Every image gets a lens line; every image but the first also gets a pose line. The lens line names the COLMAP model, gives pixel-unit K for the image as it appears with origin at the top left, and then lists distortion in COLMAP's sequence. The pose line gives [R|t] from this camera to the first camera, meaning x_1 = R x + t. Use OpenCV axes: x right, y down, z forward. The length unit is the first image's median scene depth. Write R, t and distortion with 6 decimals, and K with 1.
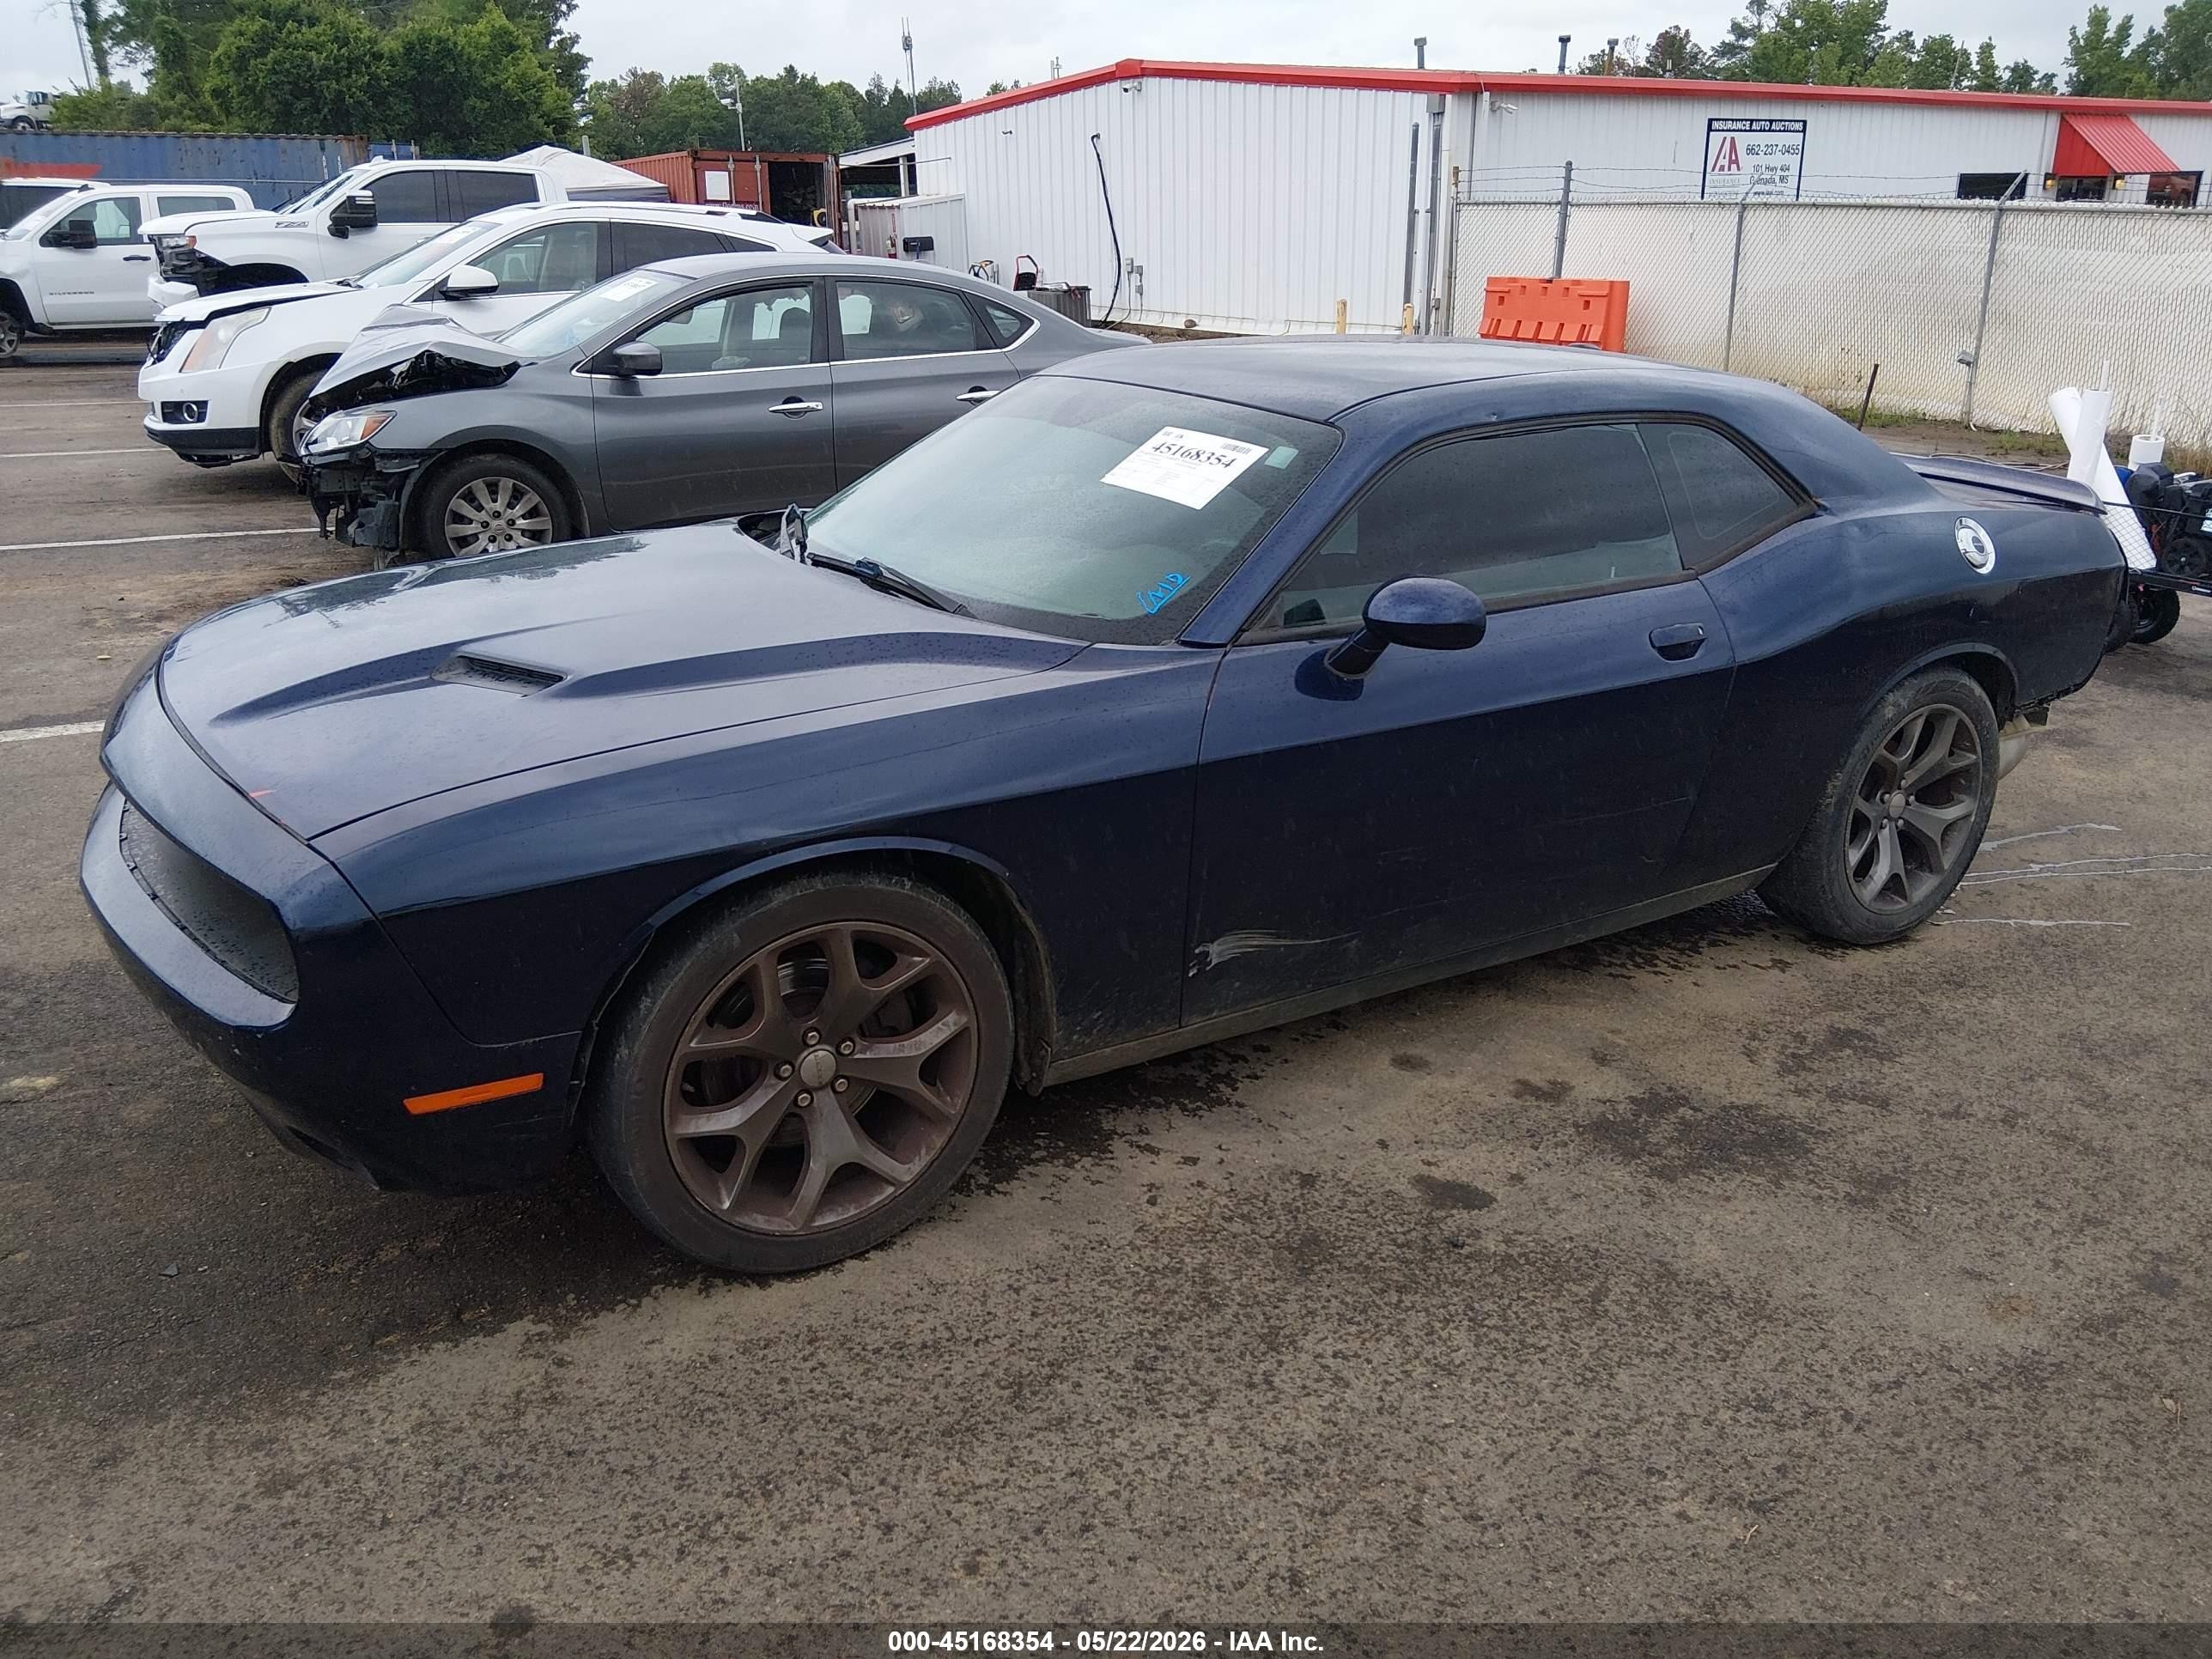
lens RADIAL K [[1711.4, 0, 1103.2], [0, 1711.4, 757.3], [0, 0, 1]] dist [0.120048, -0.207253]
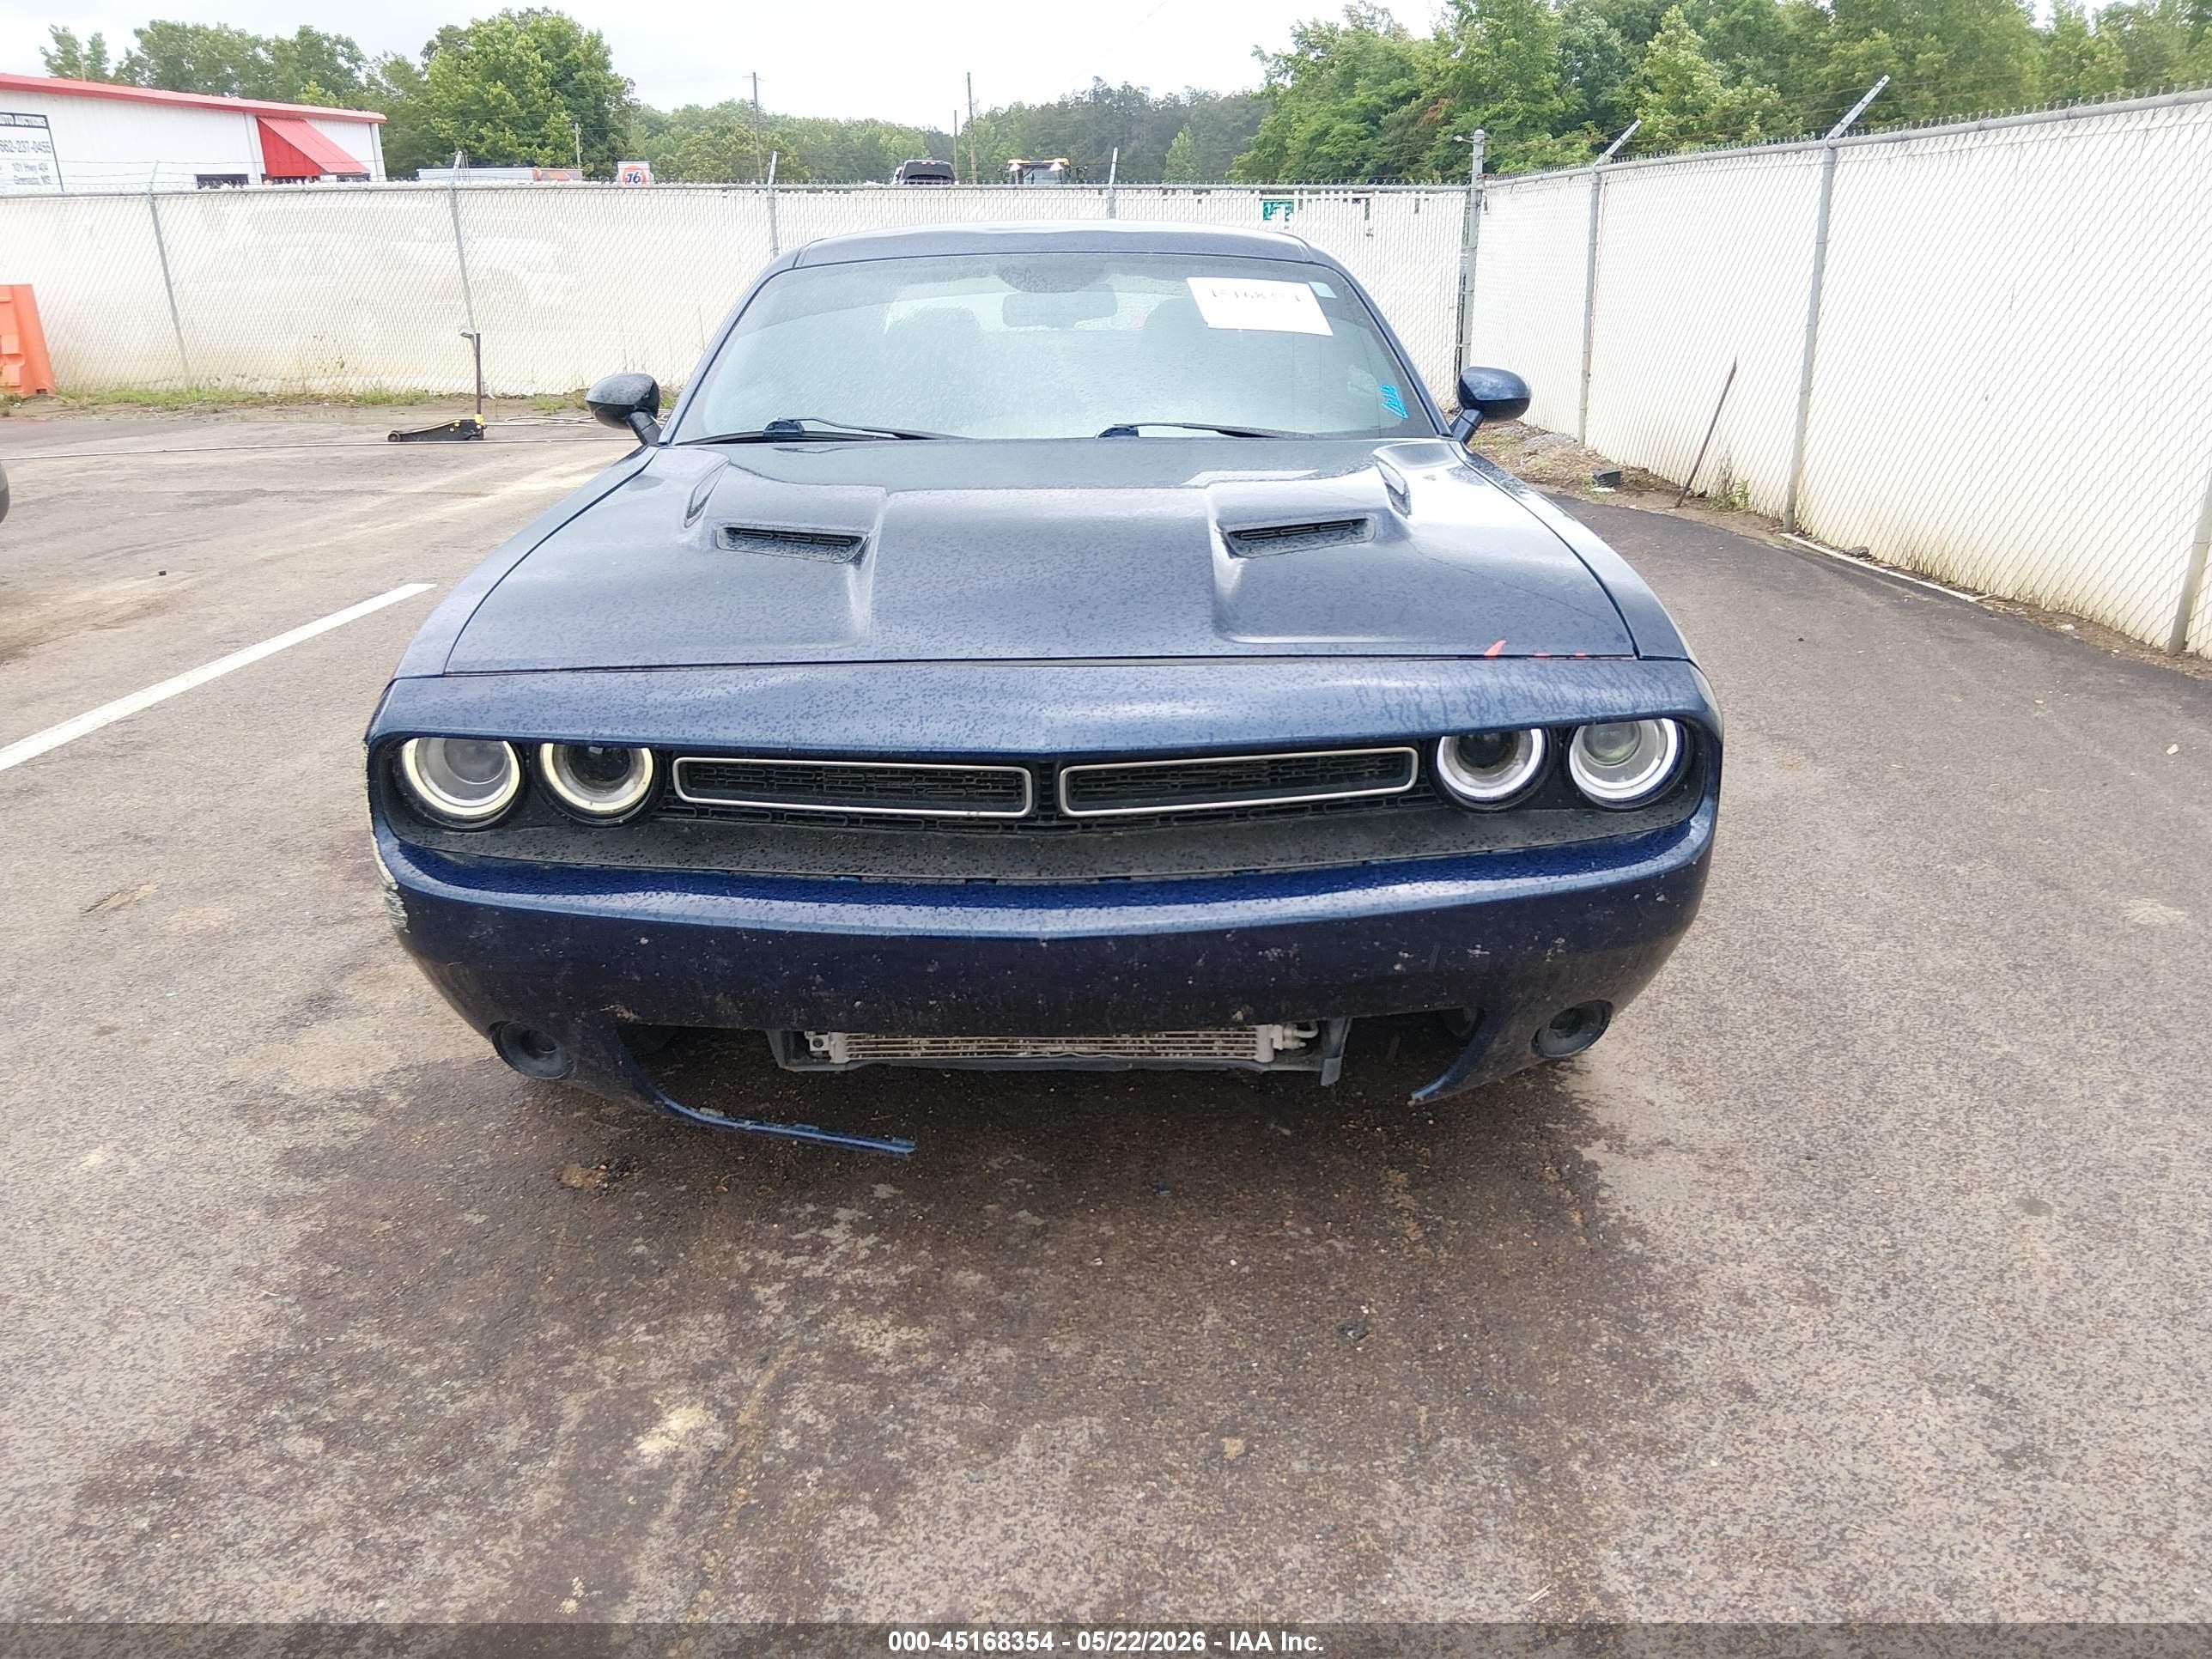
lens RADIAL K [[1684.7, 0, 1114.6], [0, 1684.7, 778.0], [0, 0, 1]] dist [0.107640, -0.188219]
pose [[0.526674, -0.279603, 0.802768, -0.896538], [0.274969, 0.949624, 0.150354, -0.071197], [-0.804367, 0.141549, 0.577024, 0.472428]]
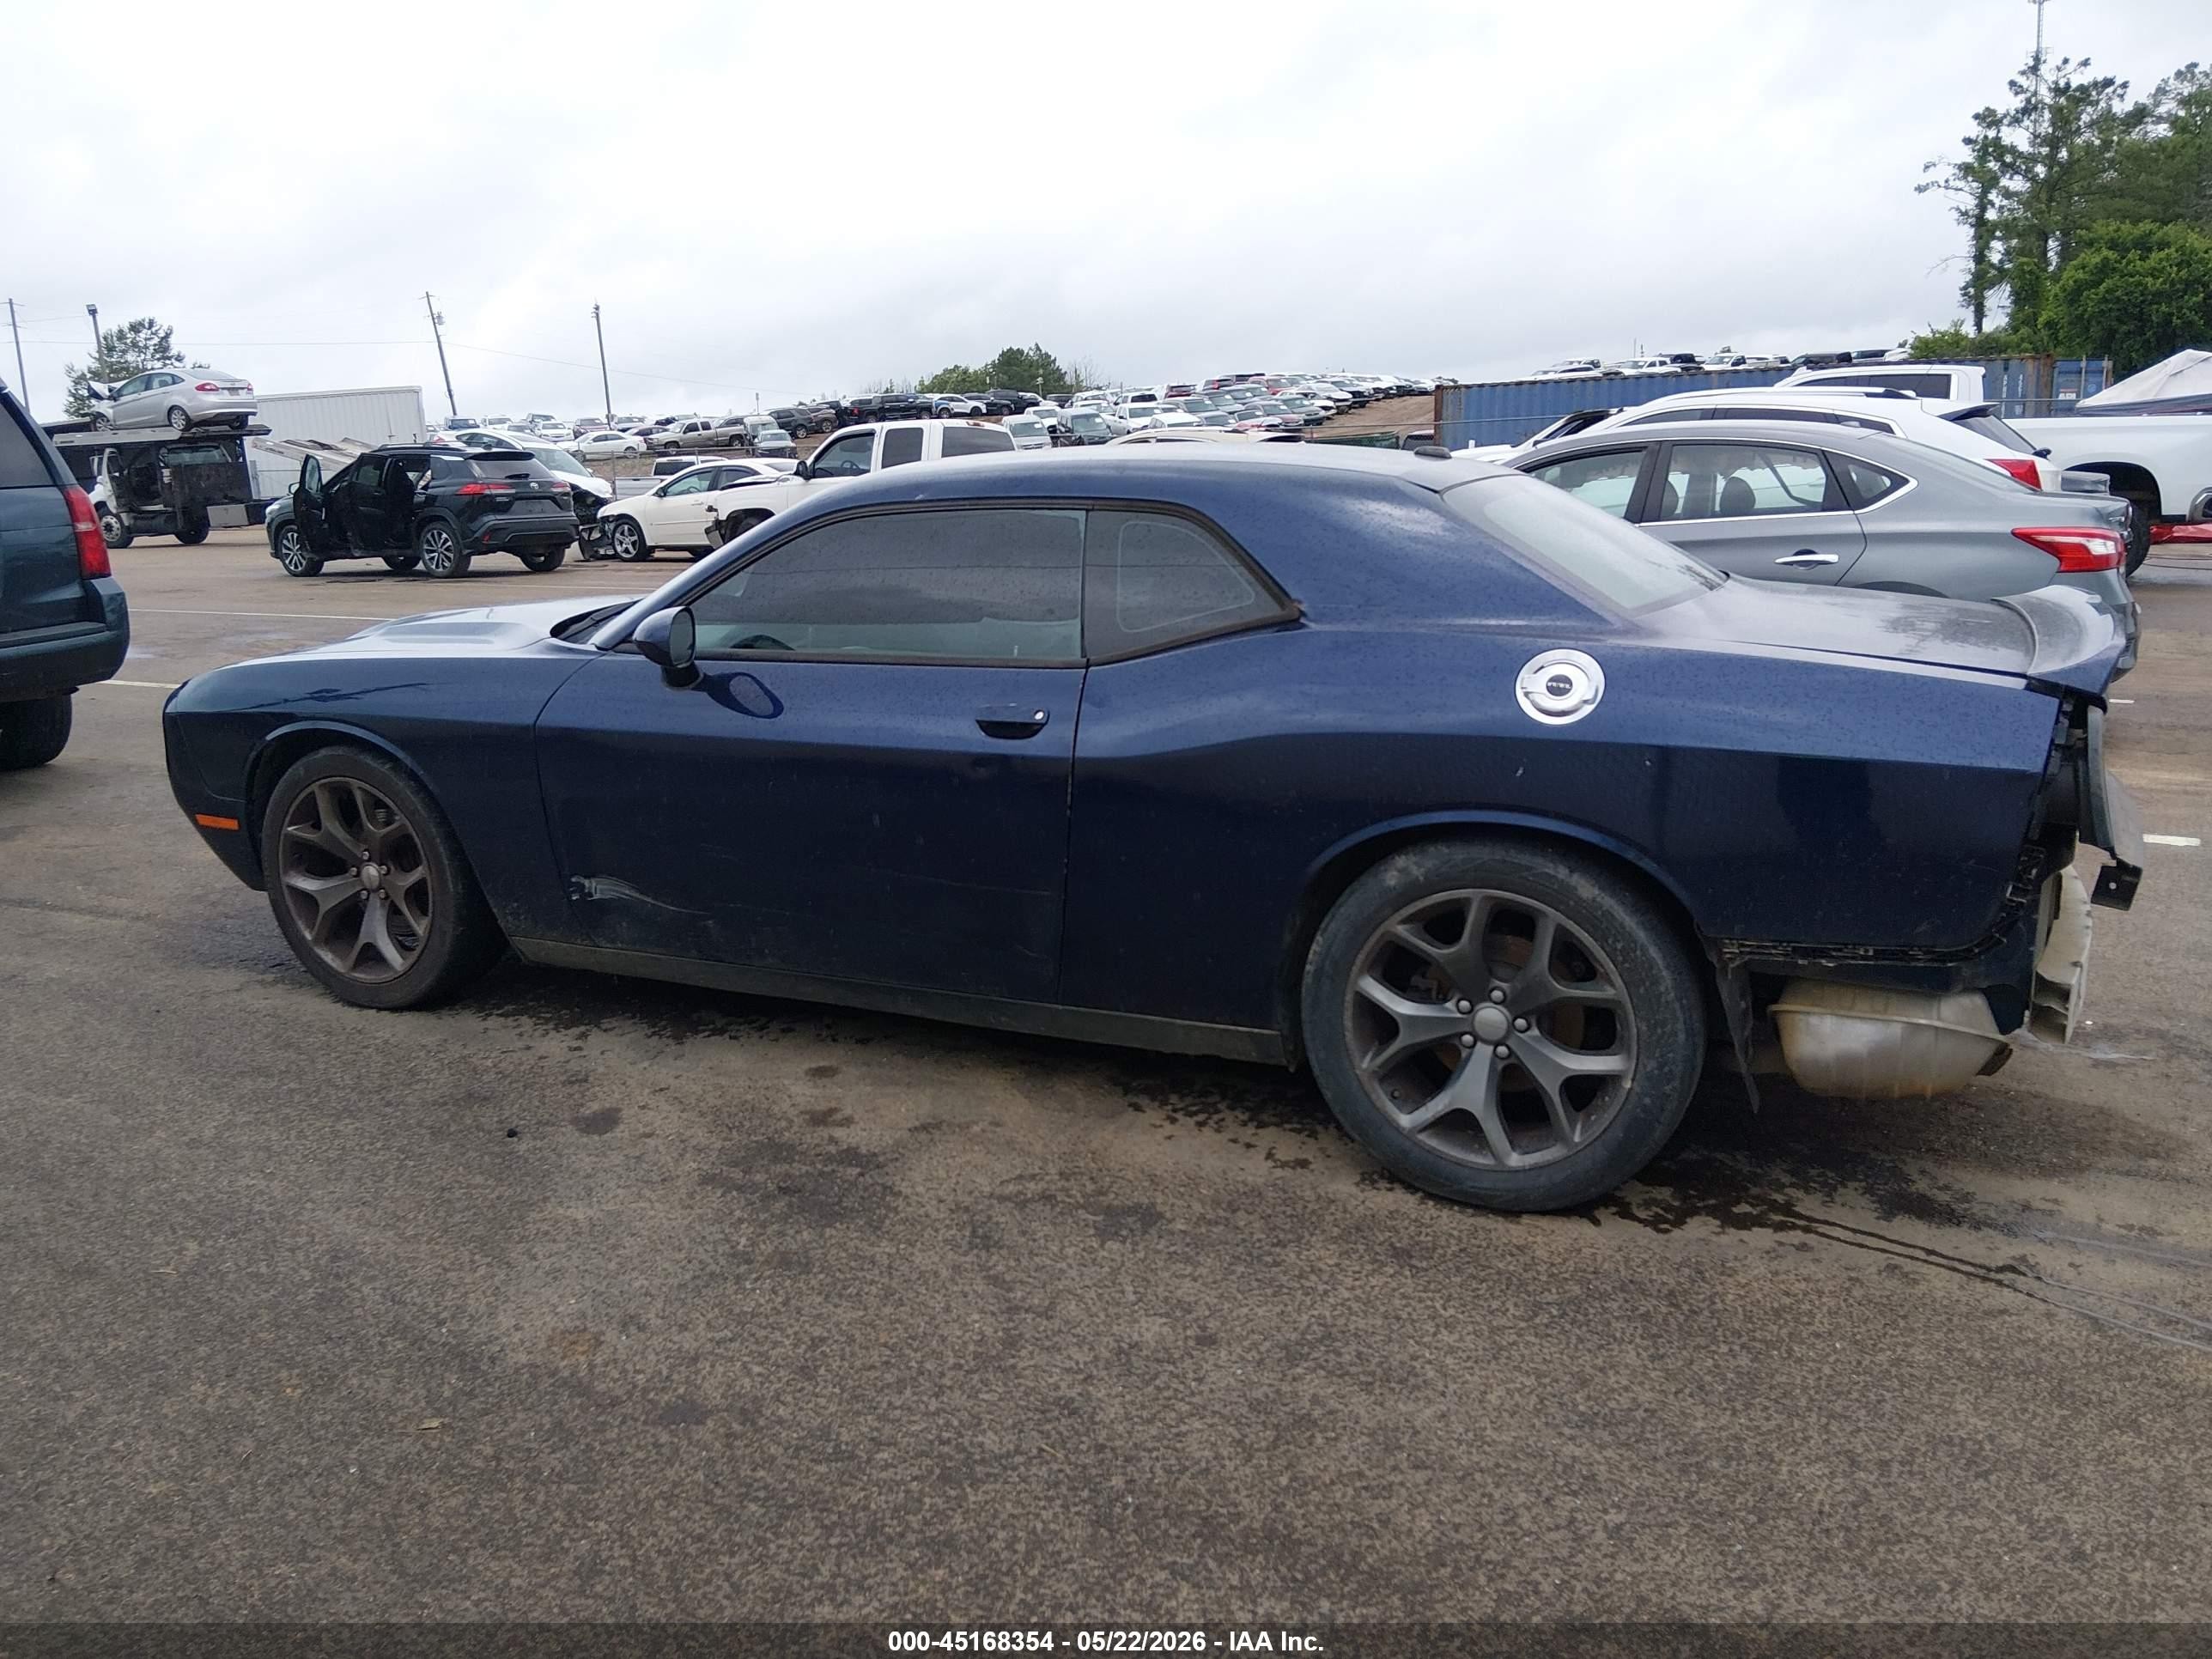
lens RADIAL K [[1670.5, 0, 1103.4], [0, 1670.5, 774.5], [0, 0, 1]] dist [0.115103, -0.194119]
pose [[0.526390, 0.122524, -0.841369, 1.173237], [-0.217464, 0.976049, 0.006084, -0.055065], [0.821963, 0.179765, 0.540427, 0.540572]]
